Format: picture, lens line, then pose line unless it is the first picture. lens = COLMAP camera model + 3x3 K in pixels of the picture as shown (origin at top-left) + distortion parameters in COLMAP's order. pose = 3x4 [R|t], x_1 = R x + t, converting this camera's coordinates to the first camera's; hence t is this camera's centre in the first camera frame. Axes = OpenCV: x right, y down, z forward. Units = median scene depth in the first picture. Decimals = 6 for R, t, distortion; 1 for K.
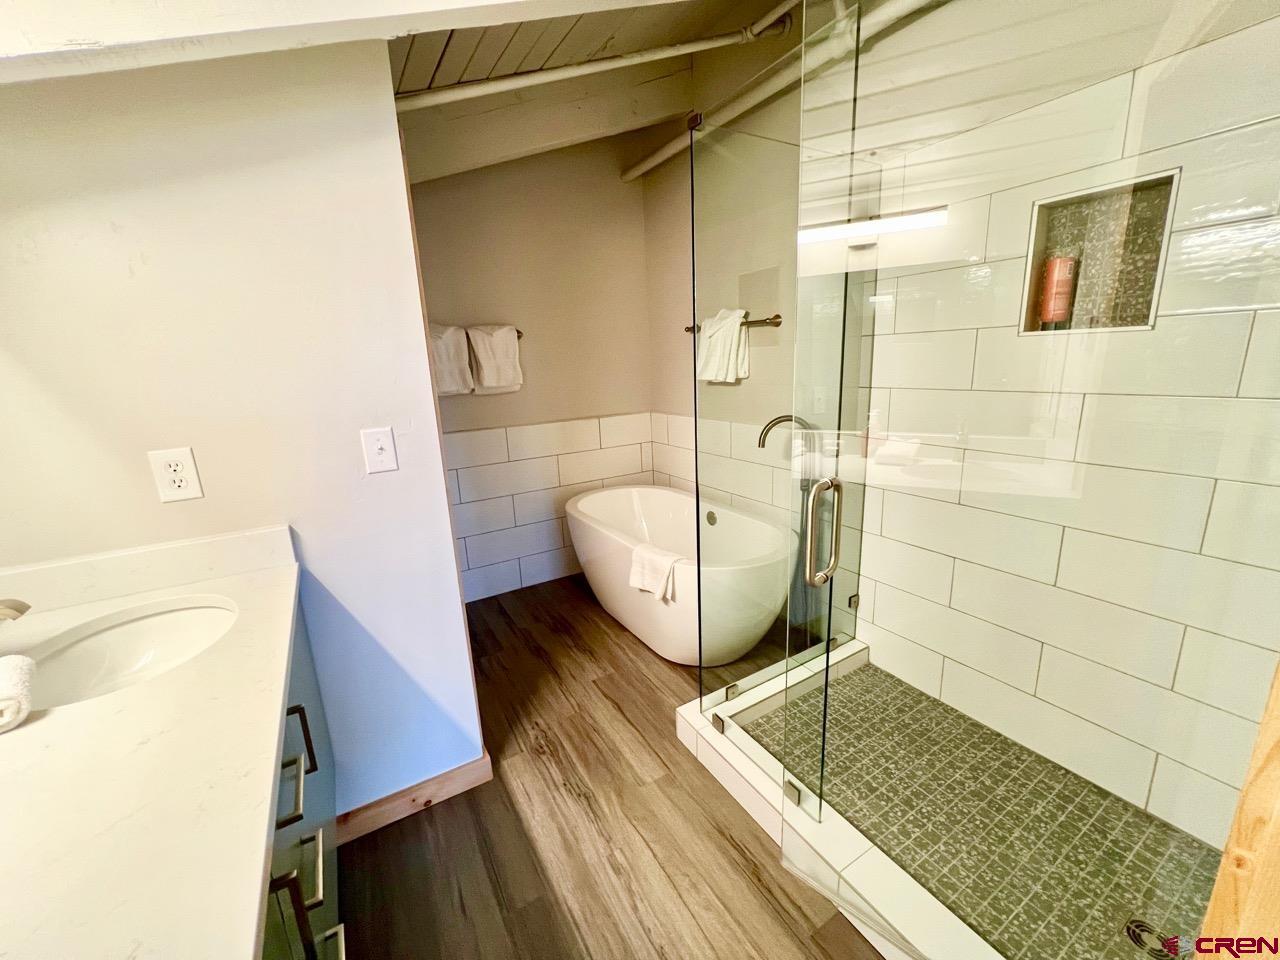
lens RADIAL K [[515.2, 0, 636.5], [0, 515.2, 480.2], [0, 0, 1]] dist [-0.000145, 0.000508]
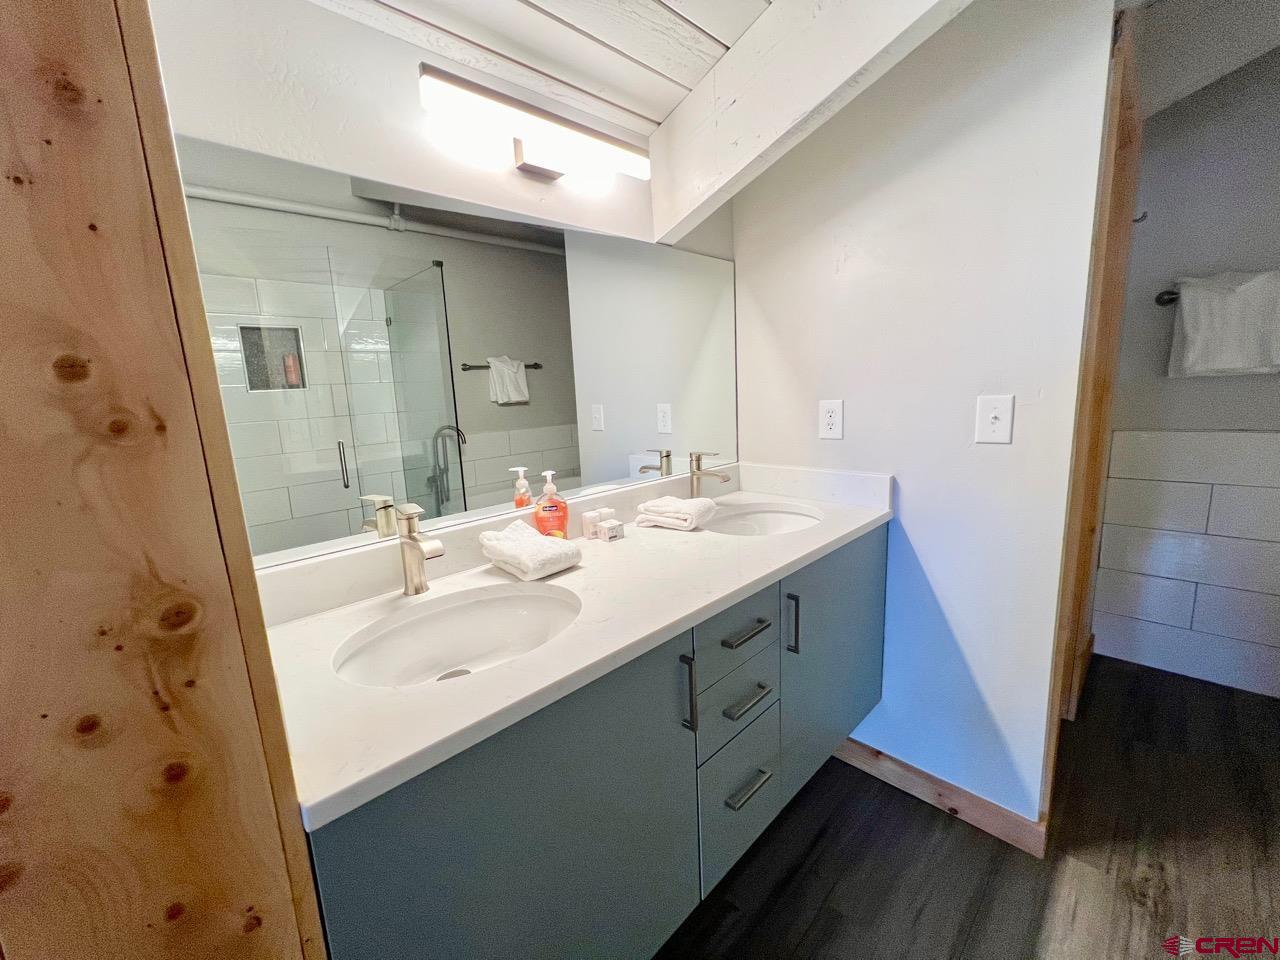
lens RADIAL K [[515.2, 0, 637.0], [0, 515.2, 477.8], [0, 0, 1]] dist [-0.000145, 0.000508]
pose [[0.233698, 0.193815, -0.952796, 0.221642], [-0.191987, 0.969837, 0.150191, 0.024119], [0.953166, 0.147825, 0.263859, 0.139090]]
